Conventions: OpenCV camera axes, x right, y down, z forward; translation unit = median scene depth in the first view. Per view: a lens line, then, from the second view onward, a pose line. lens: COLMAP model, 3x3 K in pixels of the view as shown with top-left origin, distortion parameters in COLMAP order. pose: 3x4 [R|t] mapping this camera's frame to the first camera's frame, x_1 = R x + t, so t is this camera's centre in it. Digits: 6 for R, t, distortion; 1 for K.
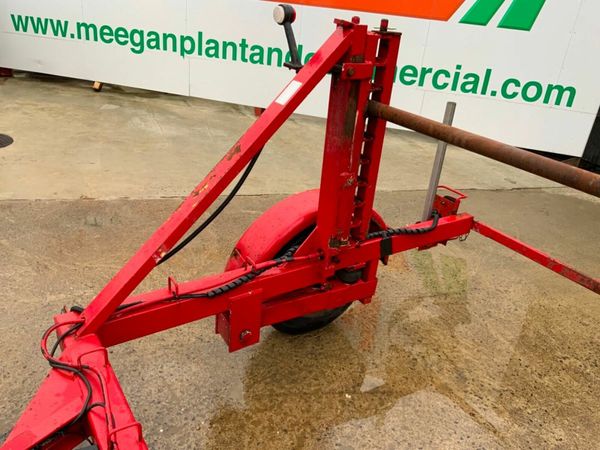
lens RADIAL K [[494.3, 0, 299.2], [0, 494.3, 228.0], [0, 0, 1]] dist [0.101869, -0.192597]
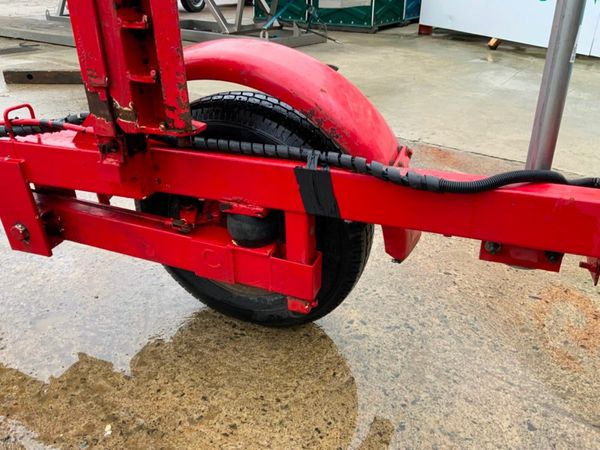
lens RADIAL K [[494.3, 0, 299.2], [0, 494.3, 228.0], [0, 0, 1]] dist [0.101869, -0.192597]
pose [[0.578703, 0.295016, -0.760308, 0.170777], [-0.302725, 0.943377, 0.135633, 0.005371], [0.757271, 0.151673, 0.635245, 0.253147]]
